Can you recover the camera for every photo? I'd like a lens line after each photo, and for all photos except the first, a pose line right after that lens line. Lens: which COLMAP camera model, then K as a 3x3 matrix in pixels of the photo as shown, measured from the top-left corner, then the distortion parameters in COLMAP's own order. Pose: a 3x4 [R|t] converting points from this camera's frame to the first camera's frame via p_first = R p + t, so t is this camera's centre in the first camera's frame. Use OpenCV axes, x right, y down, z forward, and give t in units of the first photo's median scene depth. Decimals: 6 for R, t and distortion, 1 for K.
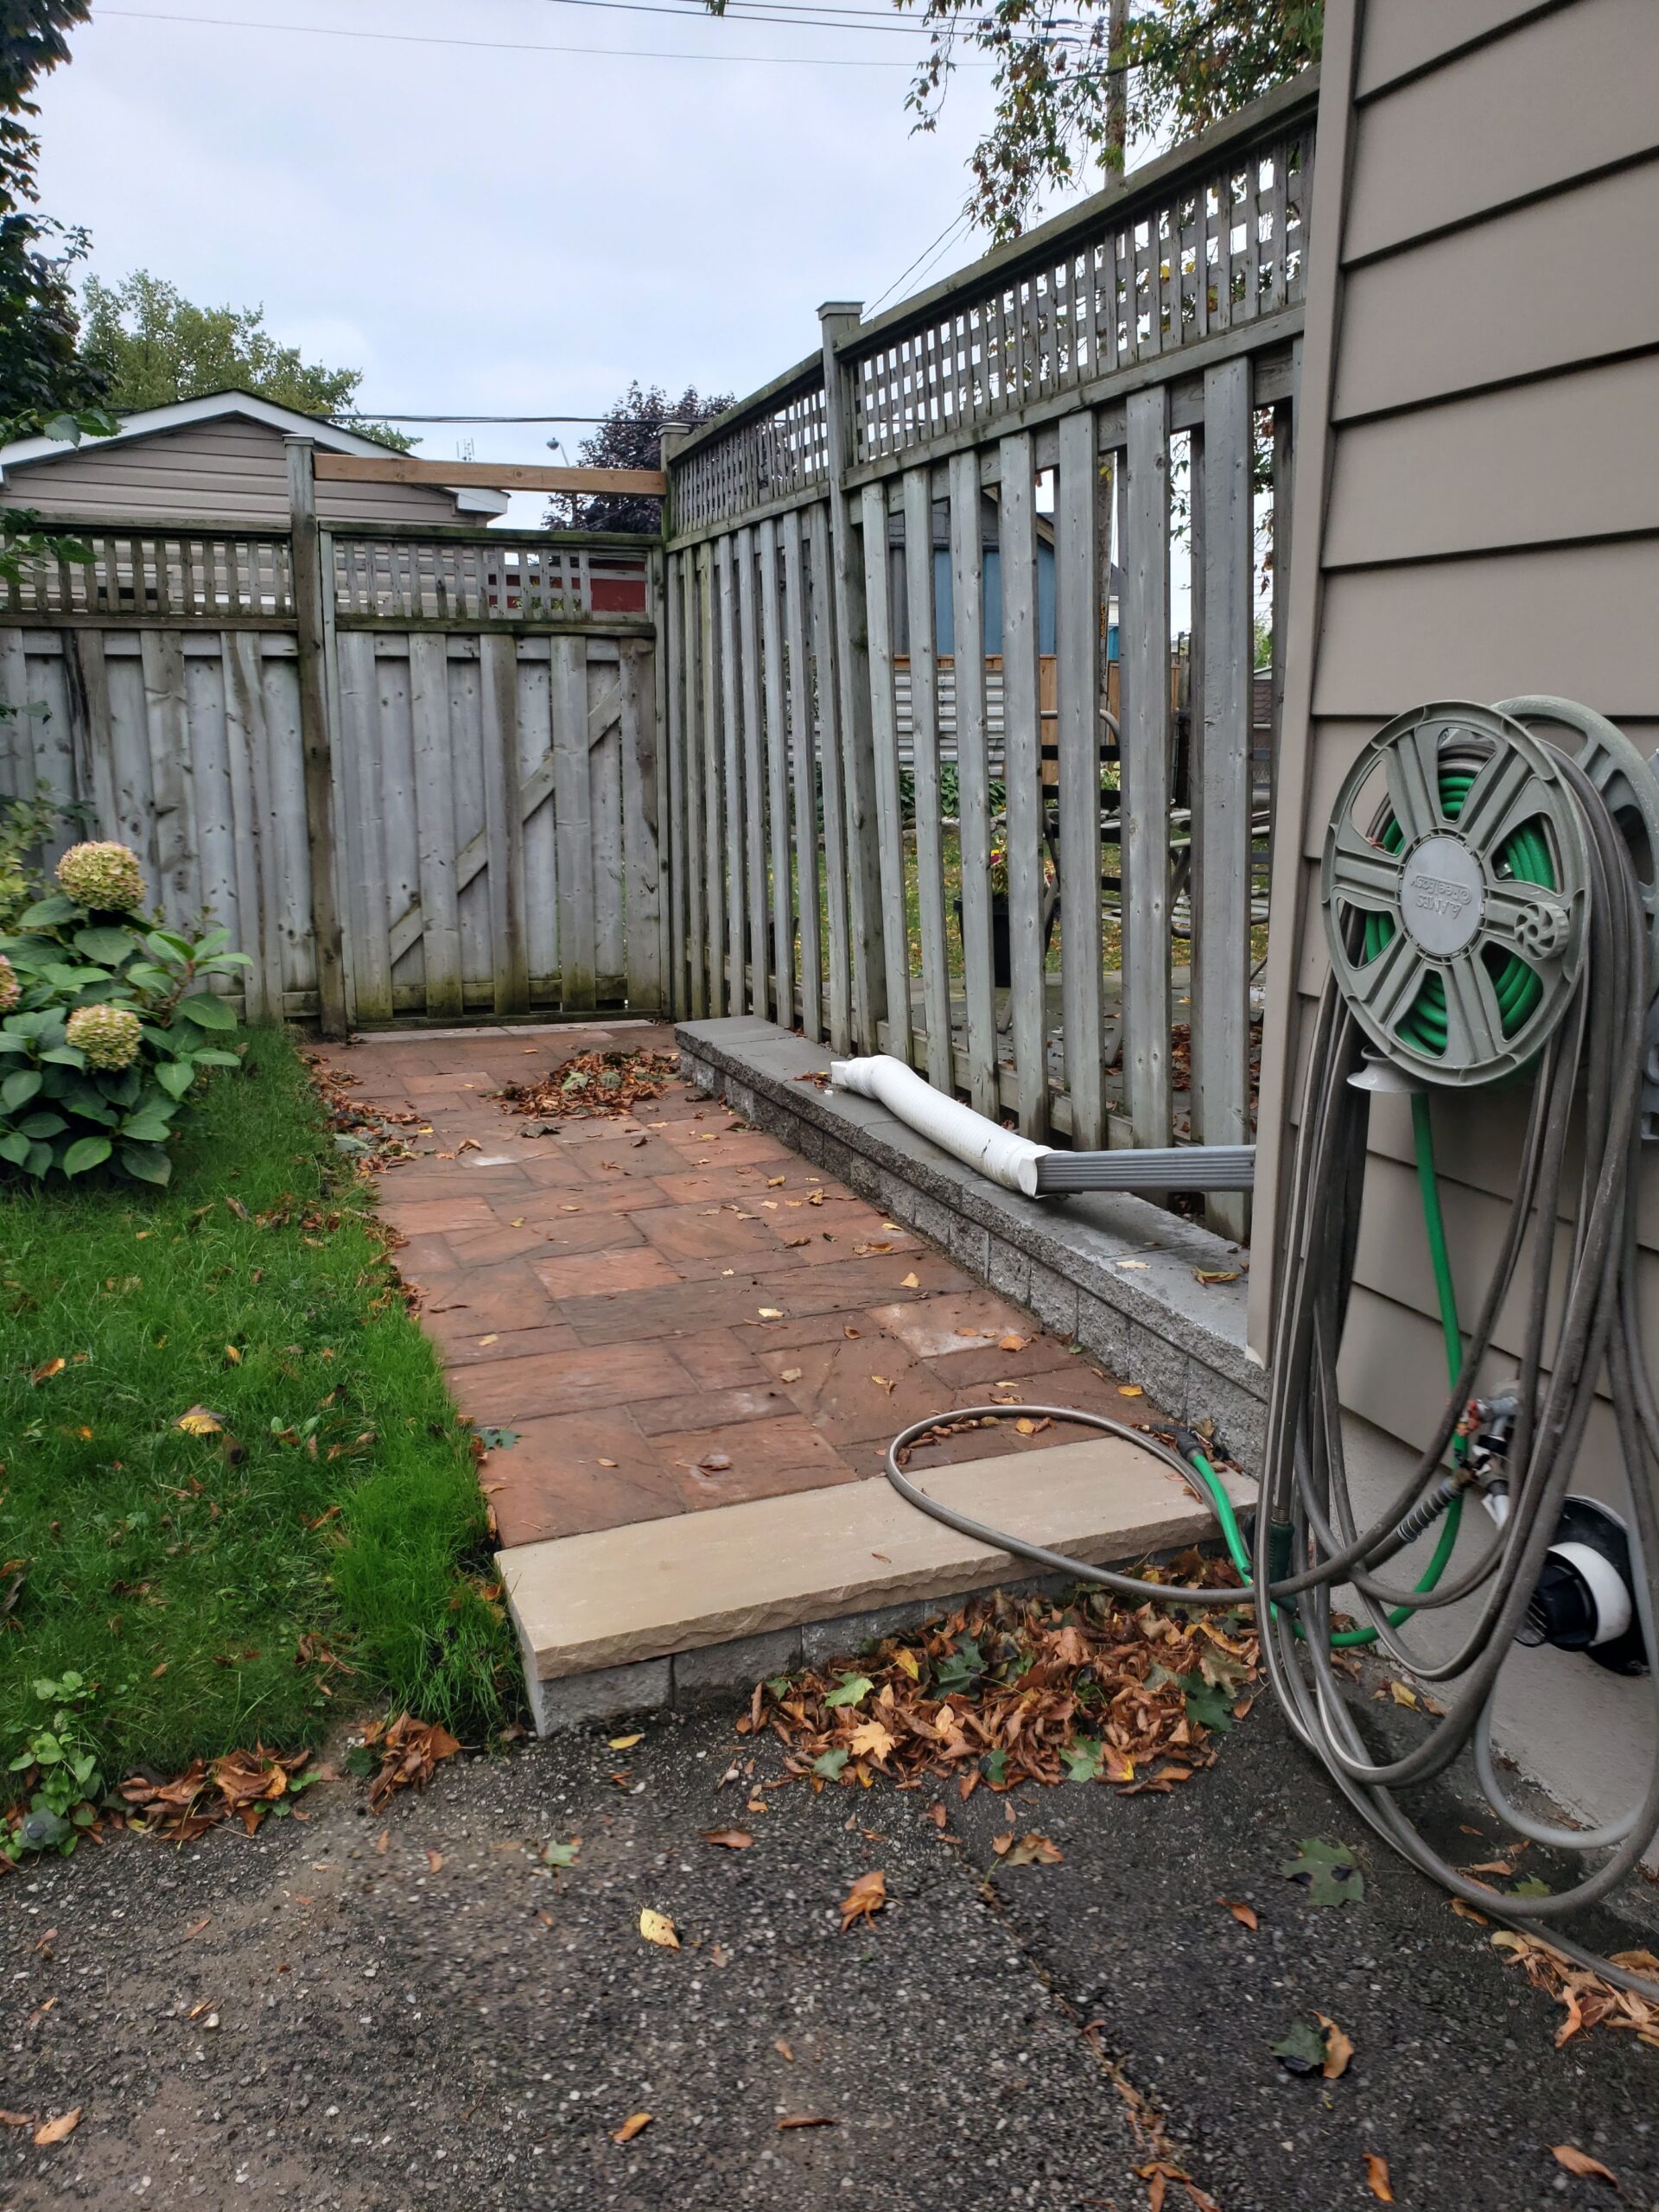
lens RADIAL K [[1697.5, 0, 875.0], [0, 1697.5, 1109.0], [0, 0, 1]] dist [0.202771, -0.491872]
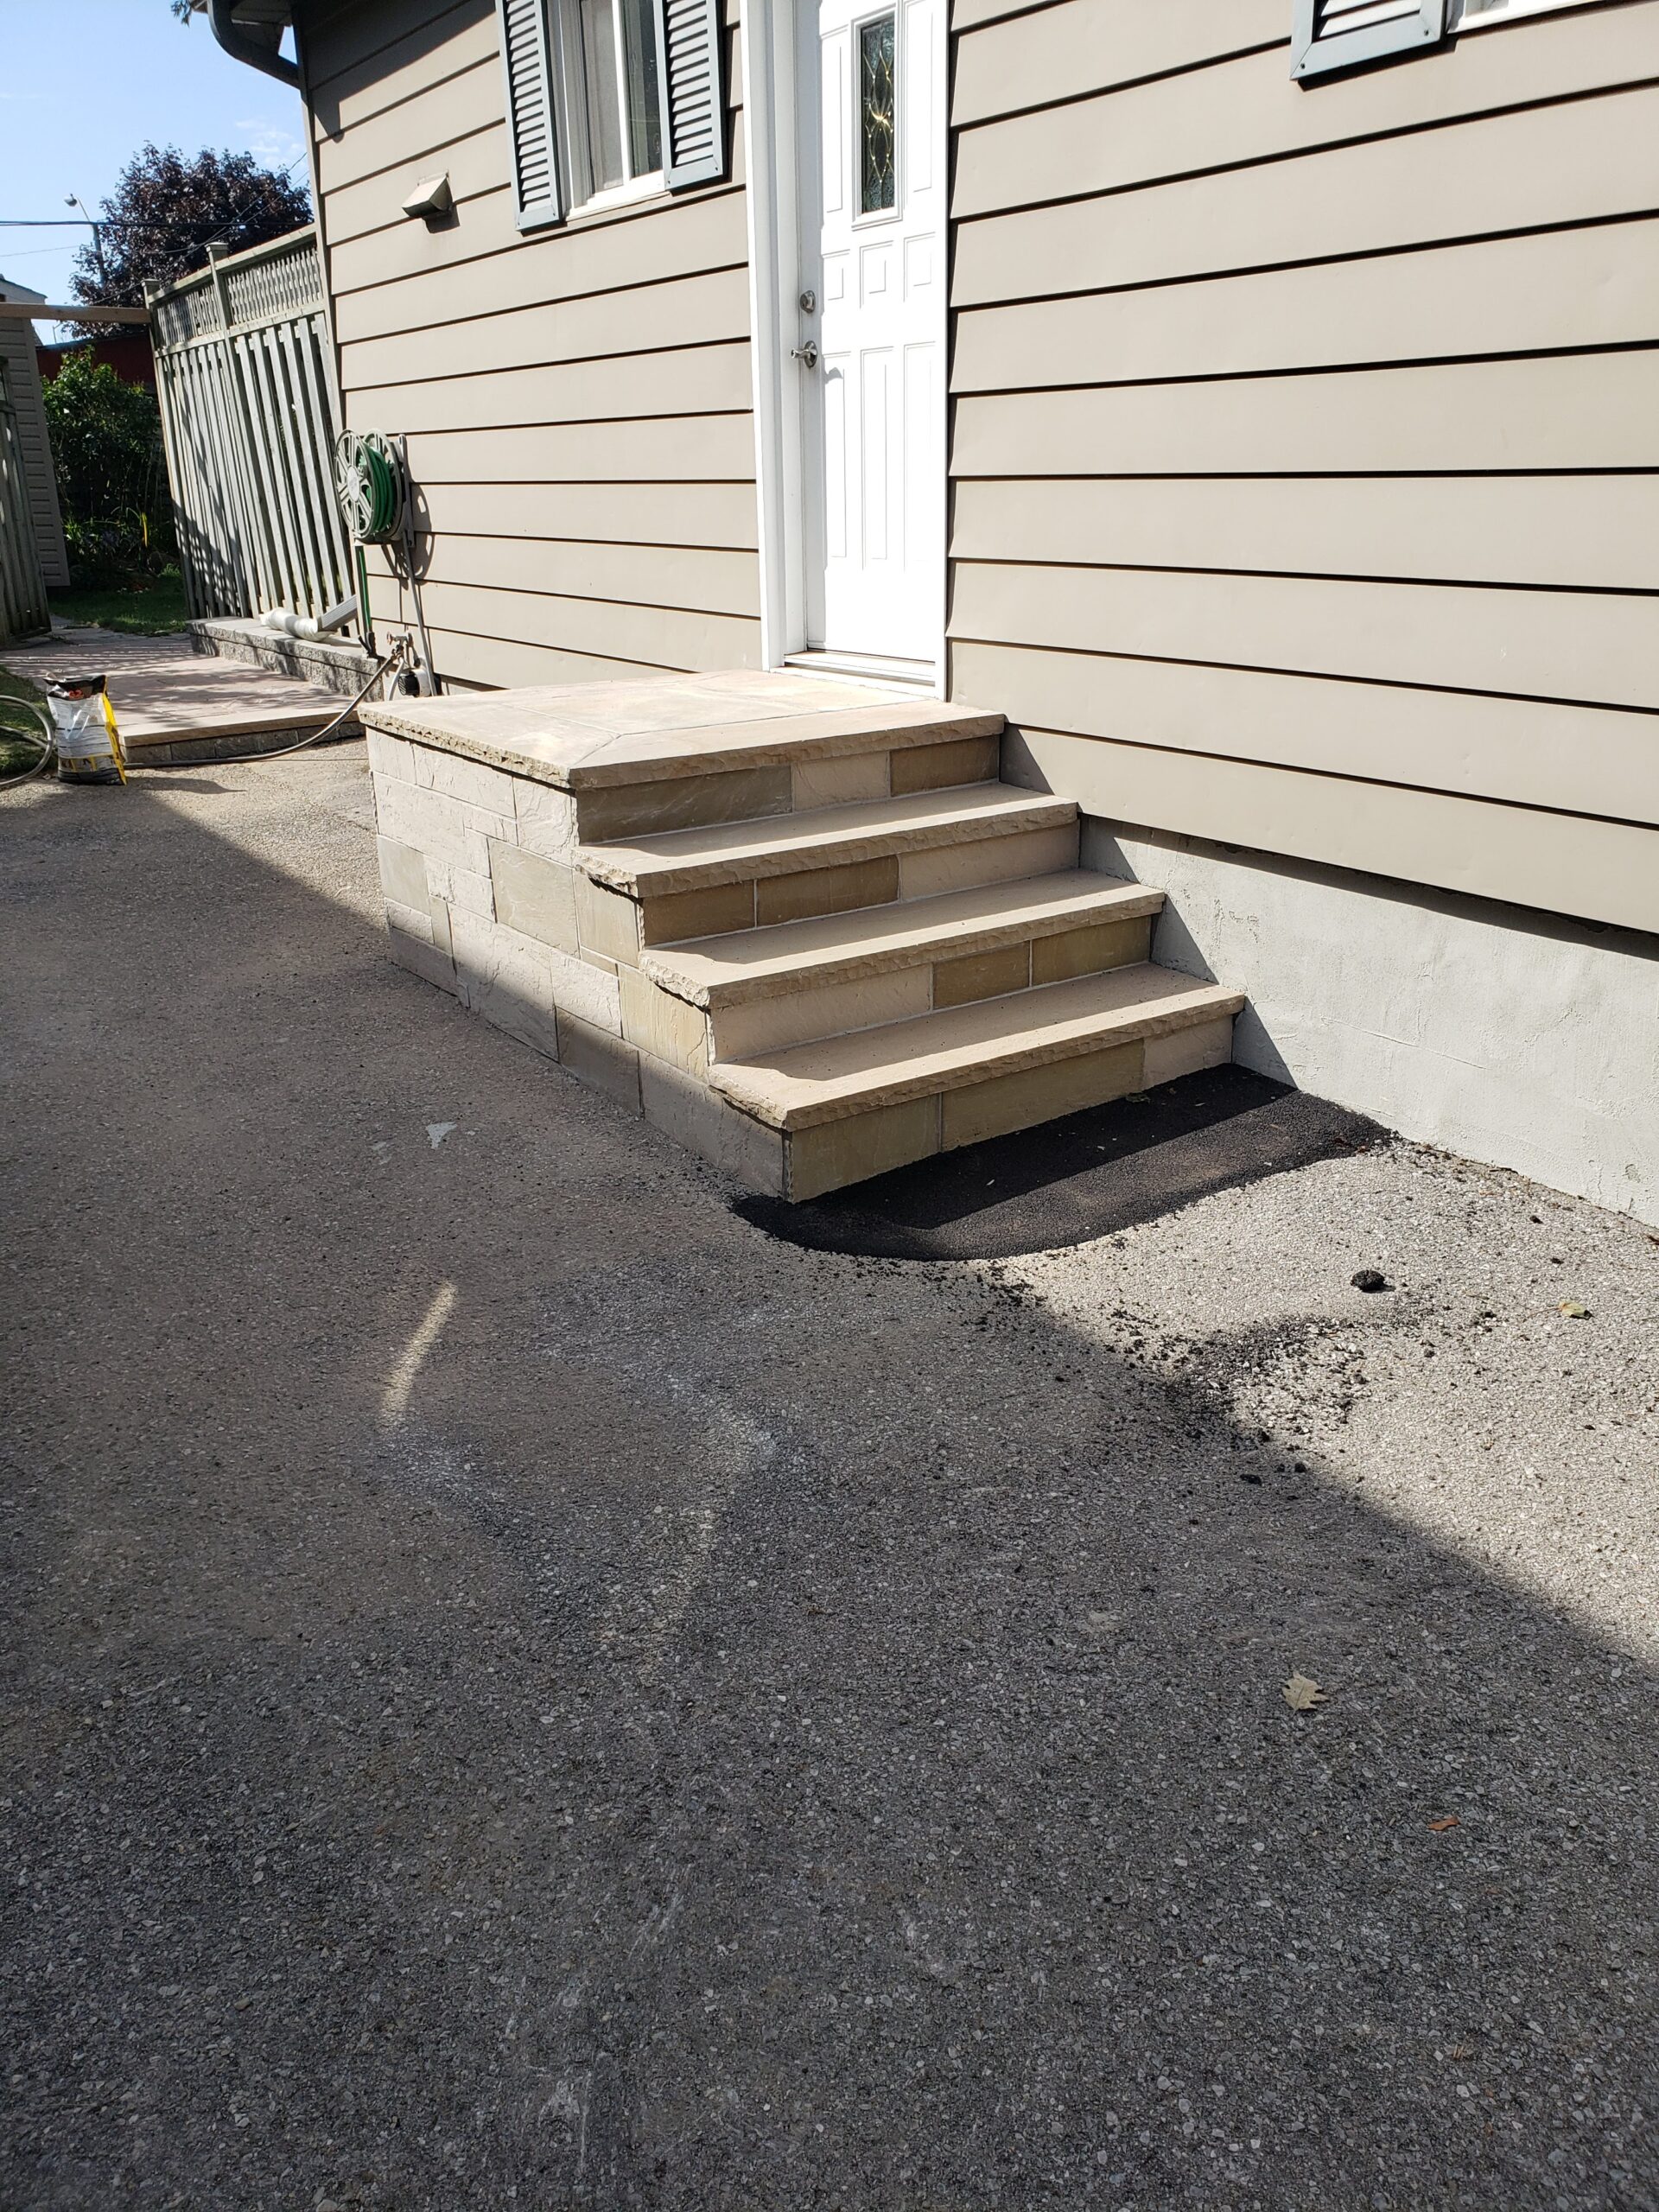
lens RADIAL K [[1695.0, 0, 829.5], [0, 1695.0, 1106.0], [0, 0, 1]] dist [-0.006168, 0.040552]
pose [[0.979596, -0.086639, 0.181343, 0.196511], [0.062540, 0.988919, 0.134639, 0.278157], [-0.190998, -0.120551, 0.974160, -1.053977]]
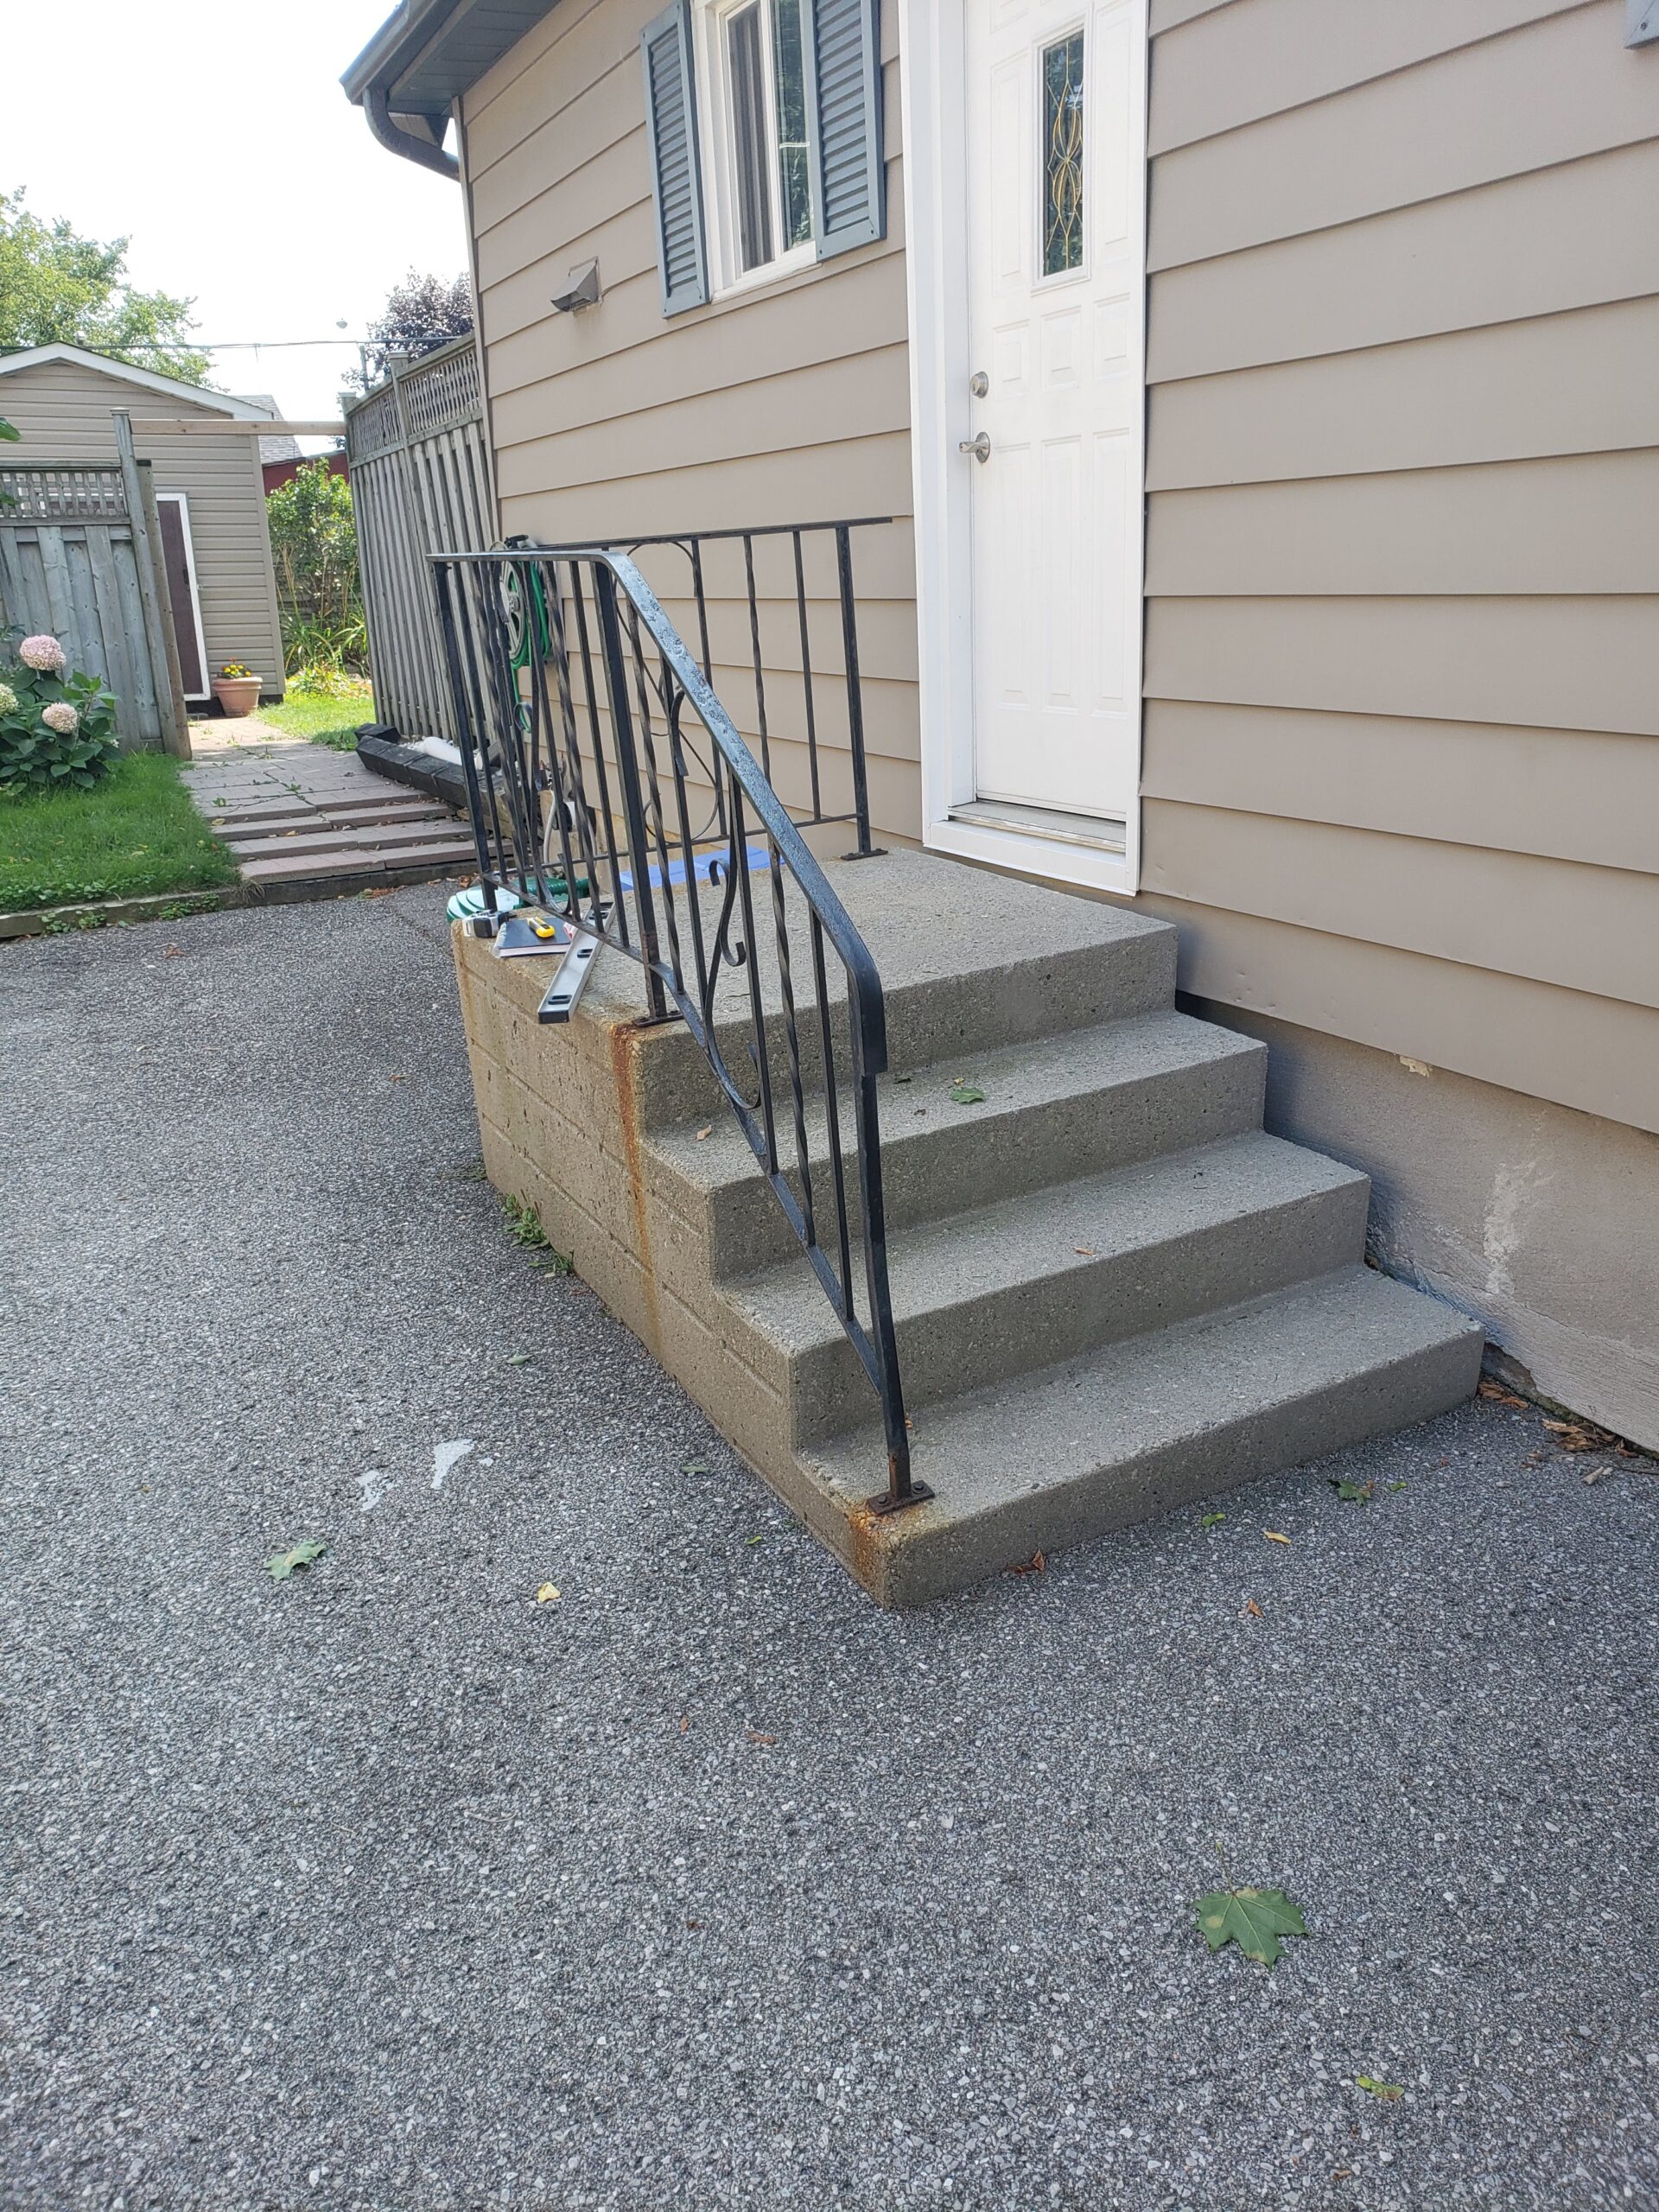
lens RADIAL K [[1721.1, 0, 860.7], [0, 1721.1, 1088.2], [0, 0, 1]] dist [0.006949, 0.004156]
pose [[0.995508, -0.059419, 0.073711, 0.257107], [0.054457, 0.996226, 0.067593, 0.230474], [-0.077450, -0.063276, 0.994986, -0.892755]]
